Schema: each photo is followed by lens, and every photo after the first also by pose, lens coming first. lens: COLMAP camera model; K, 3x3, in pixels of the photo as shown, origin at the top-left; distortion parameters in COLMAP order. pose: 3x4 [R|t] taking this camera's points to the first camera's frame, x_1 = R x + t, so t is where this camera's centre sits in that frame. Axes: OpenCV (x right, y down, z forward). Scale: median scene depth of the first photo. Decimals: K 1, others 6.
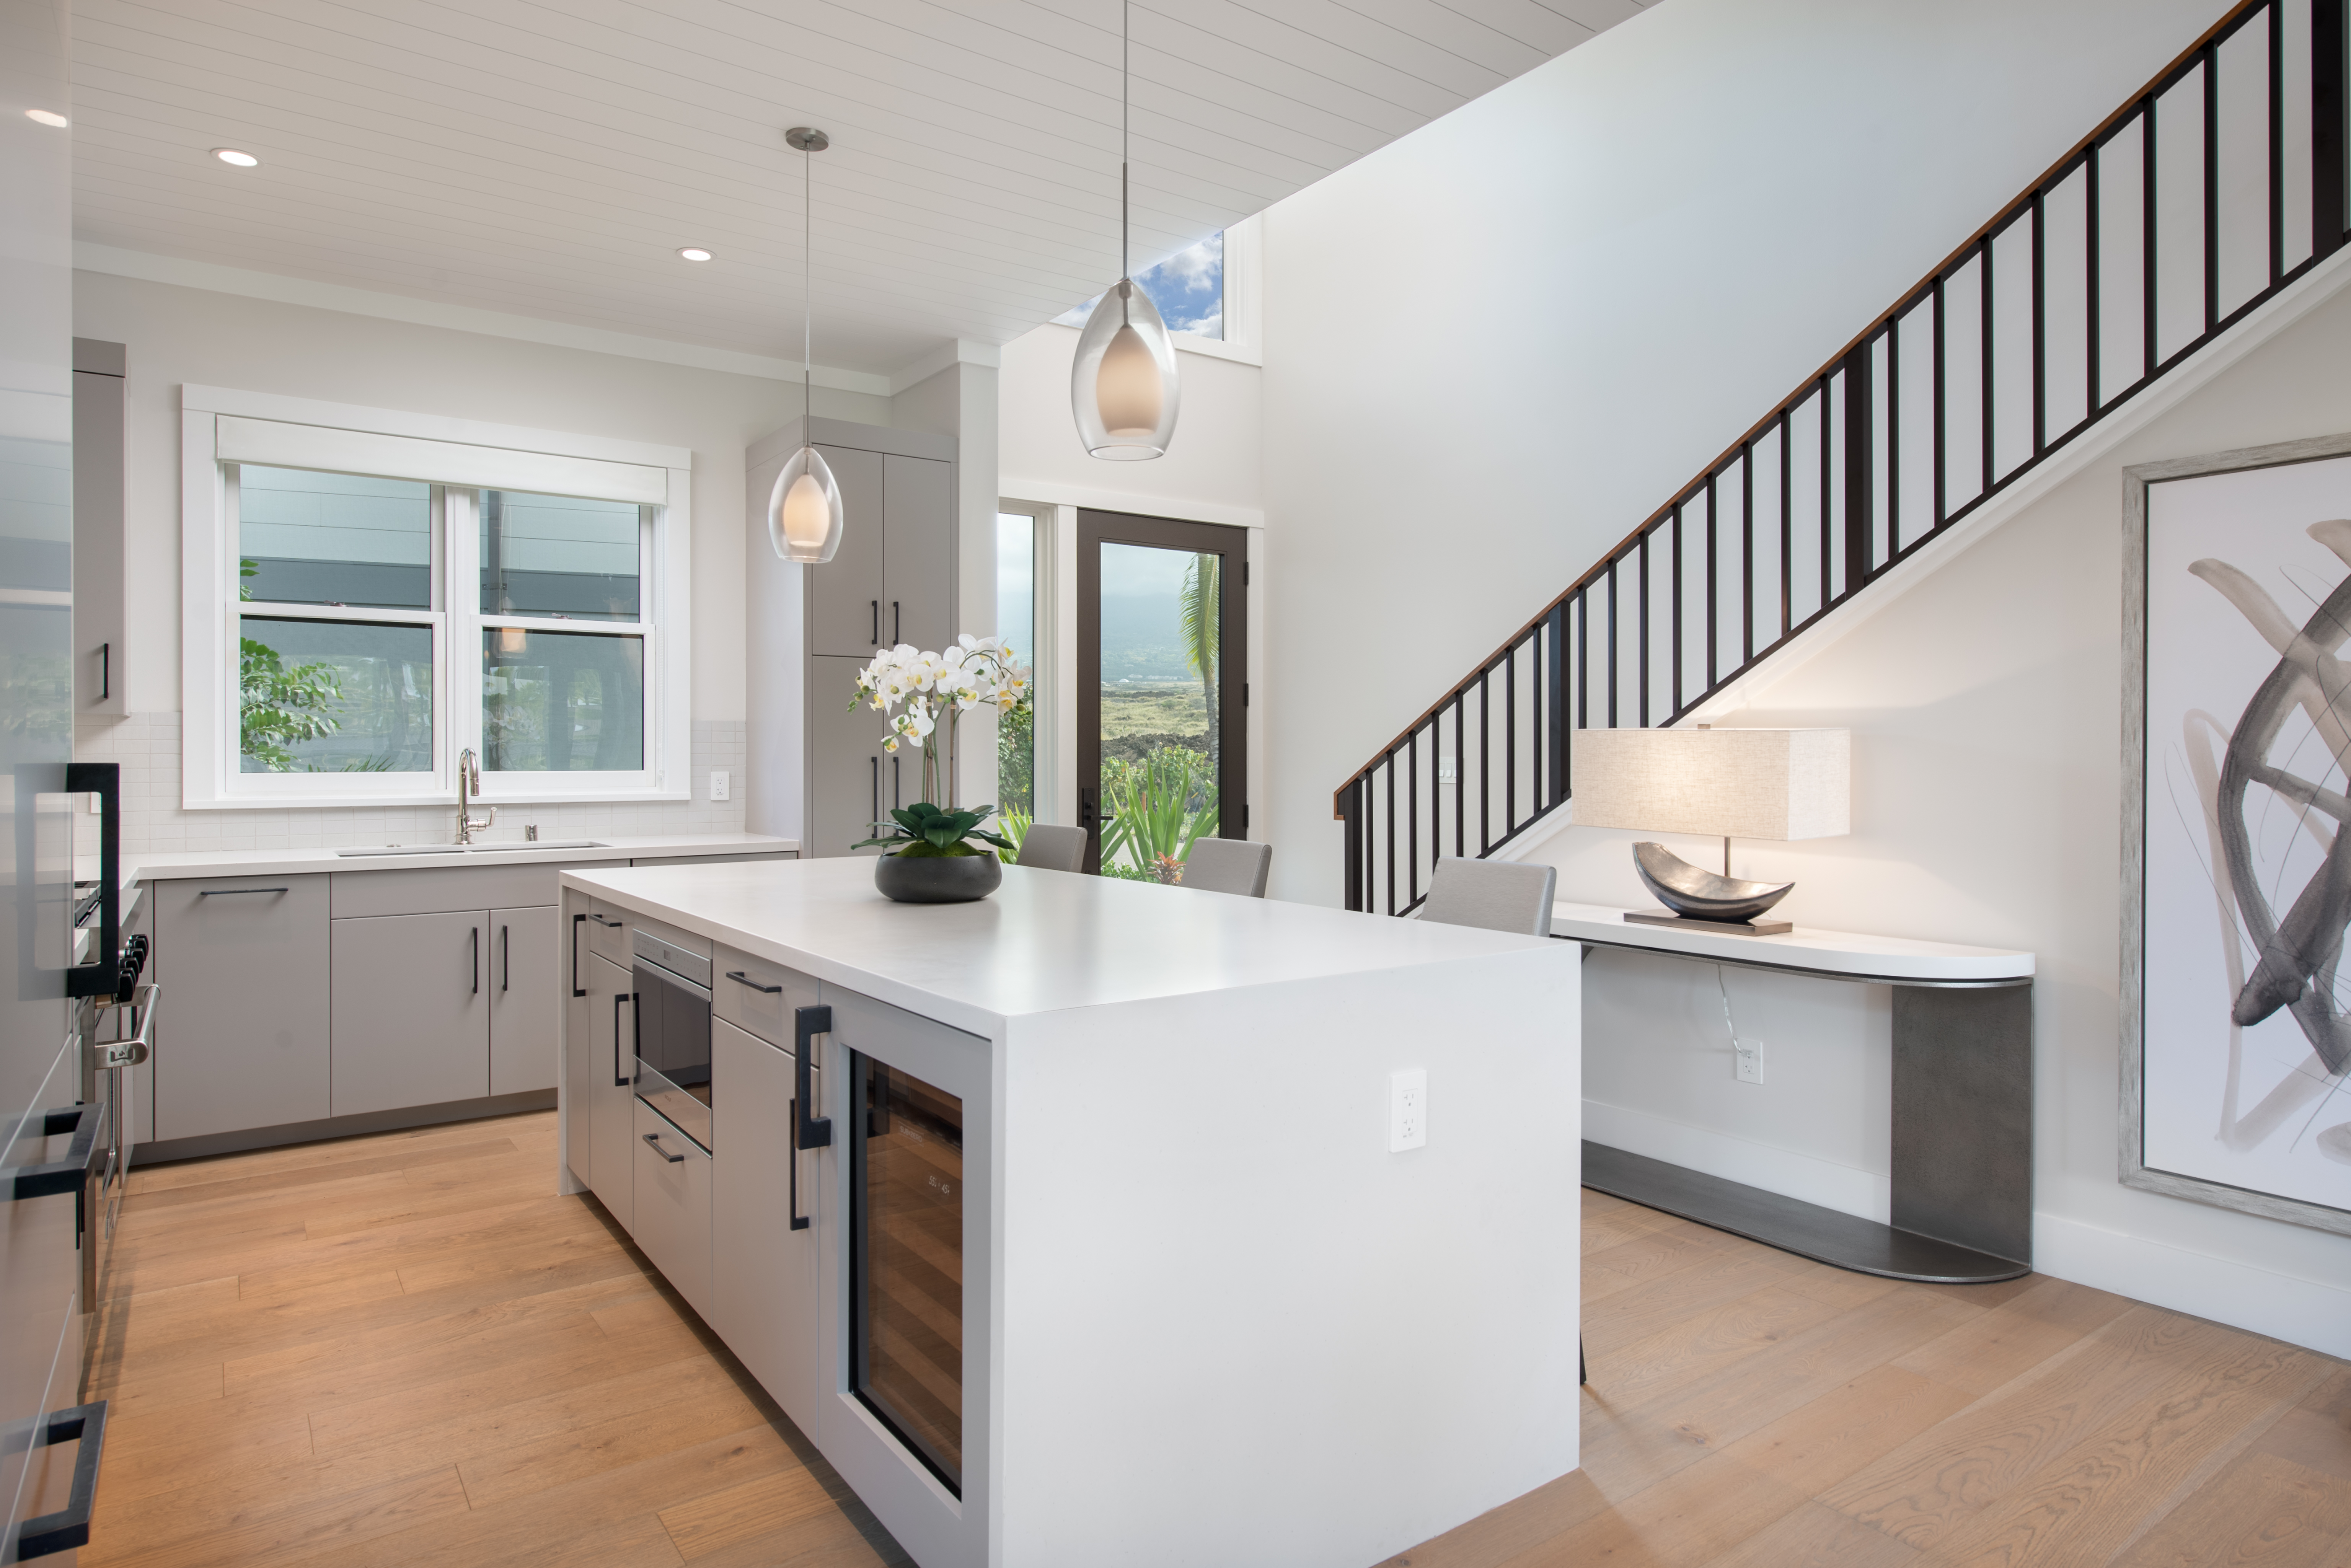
lens RADIAL K [[1315.4, 0, 1186.8], [0, 1315.4, 760.1], [0, 0, 1]] dist [0.003692, 0.002059]
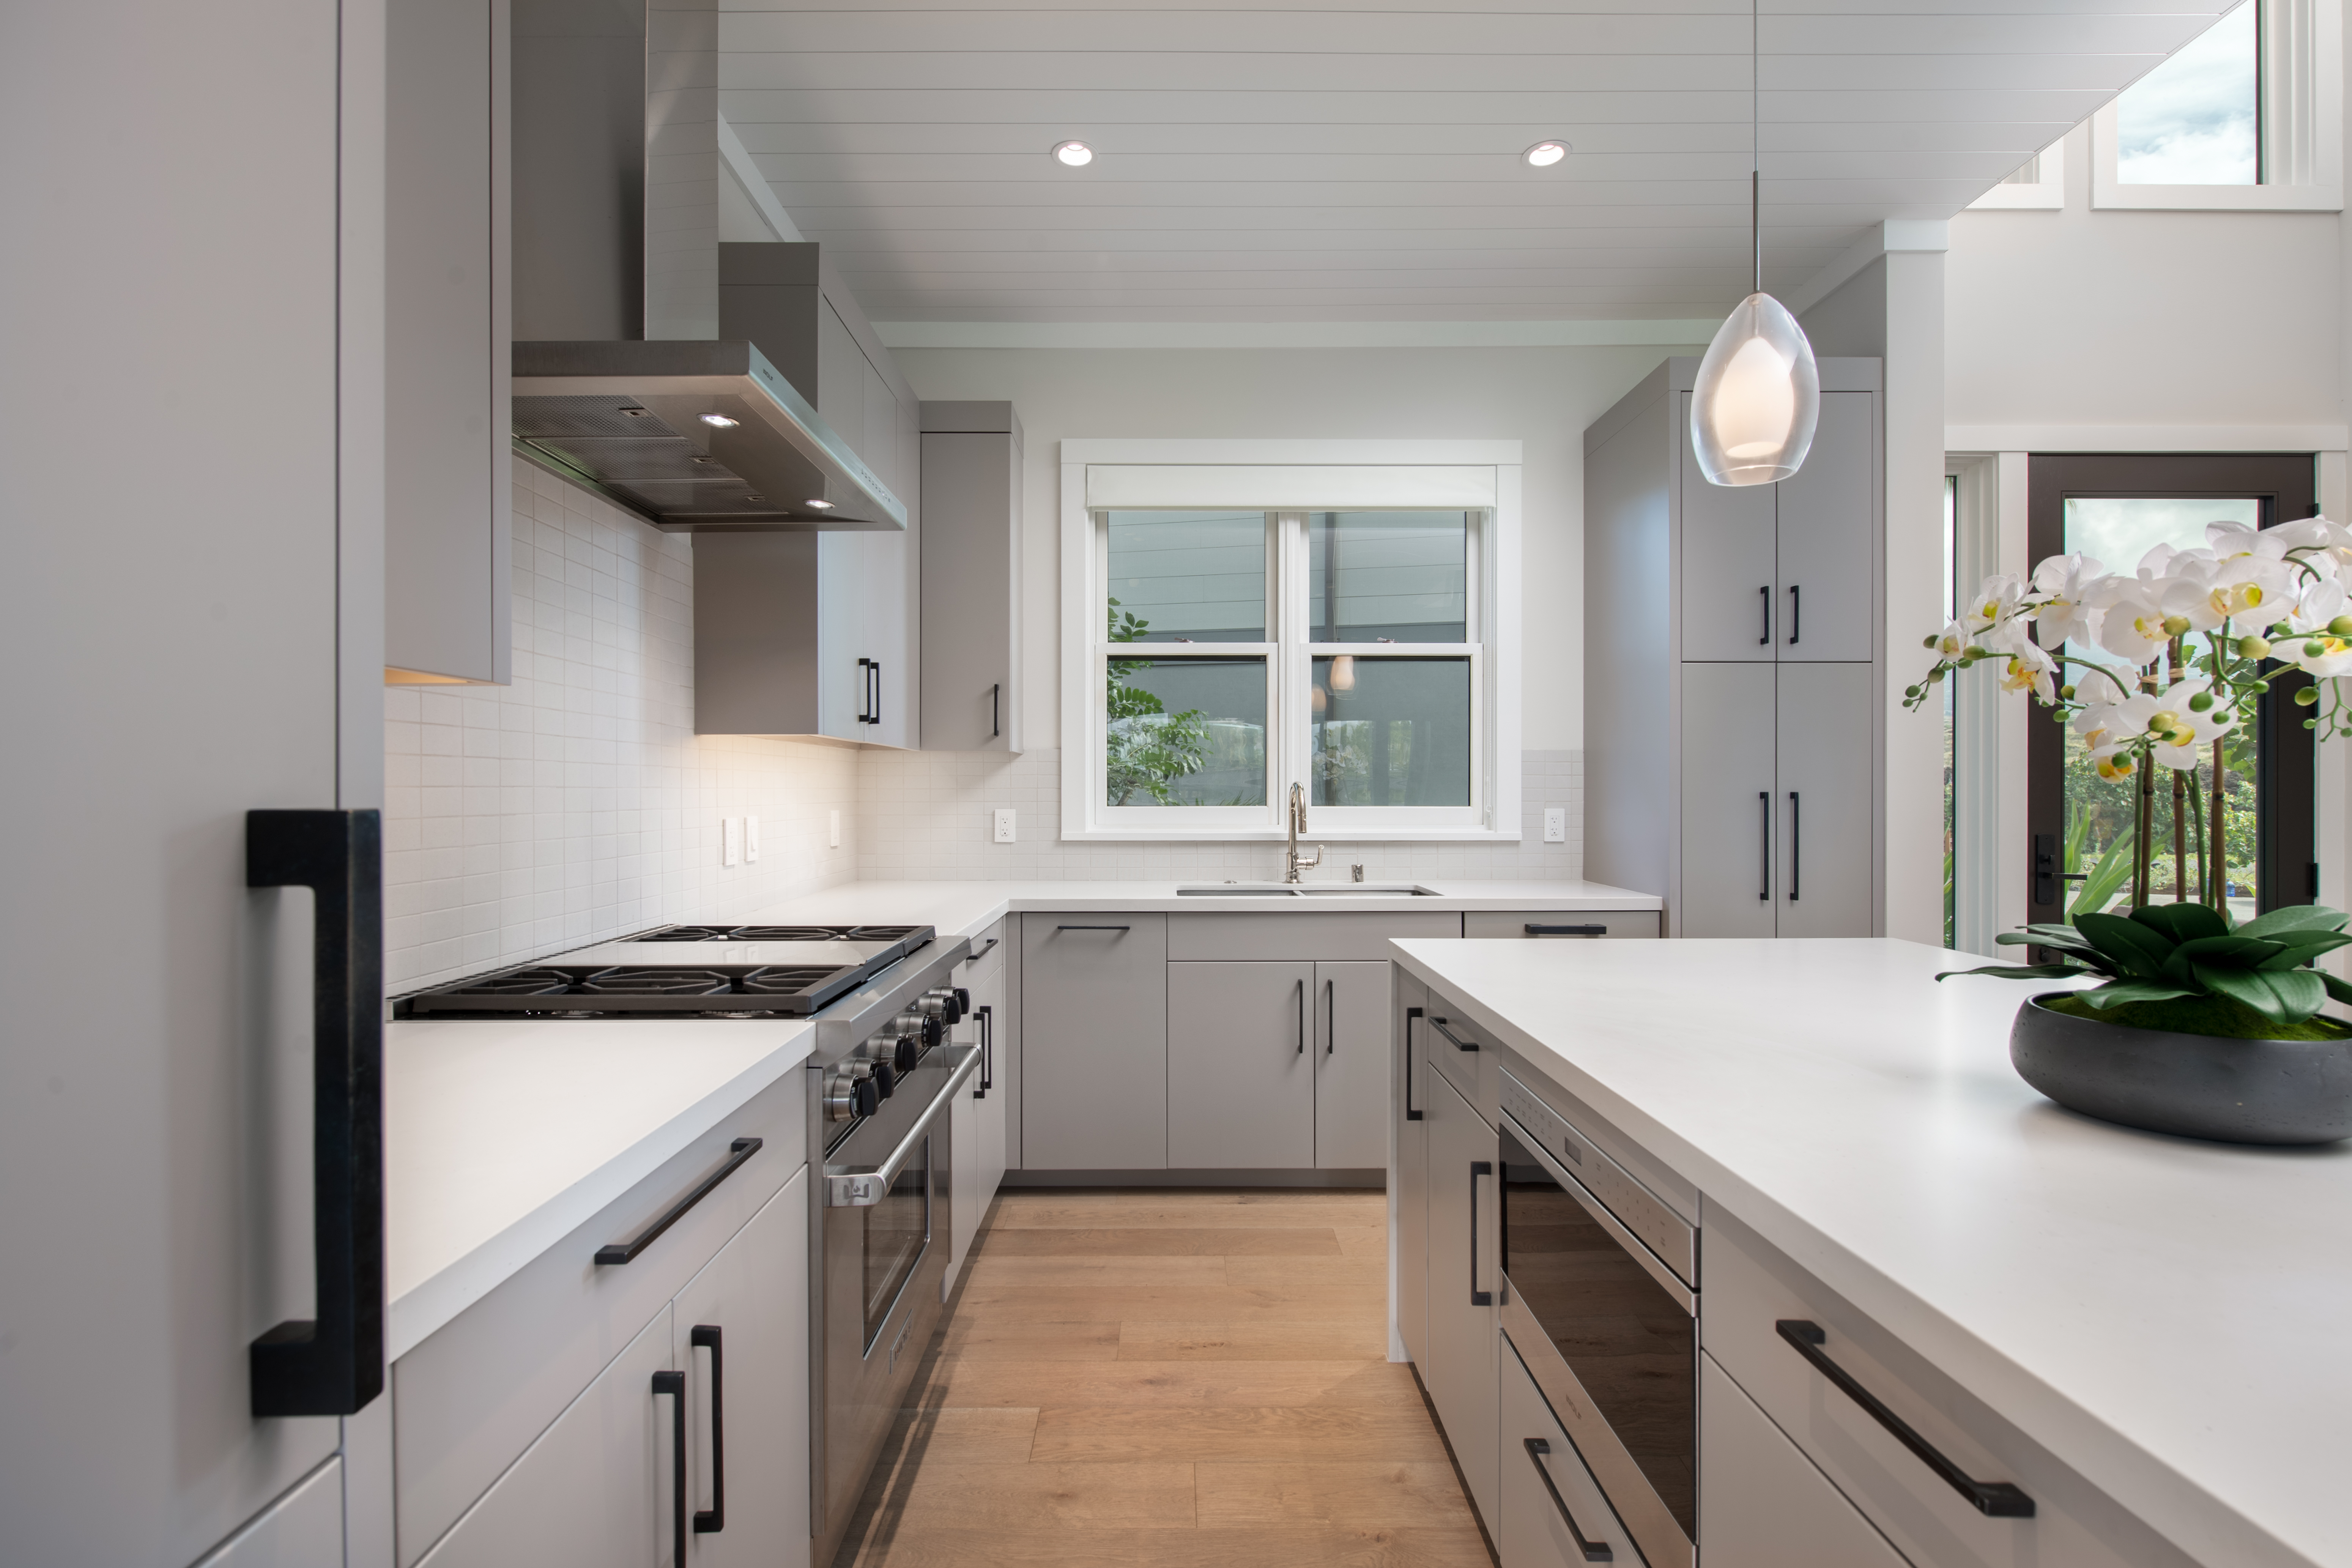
lens RADIAL K [[1148.4, 0, 1176.0], [0, 1148.4, 784.0], [0, 0, 1]] dist [-0.001121, -0.000135]
pose [[0.813615, -0.002834, -0.581397, -0.147241], [-0.002151, 0.999967, -0.007884, -0.000765], [0.581400, 0.007665, 0.813582, 0.300244]]
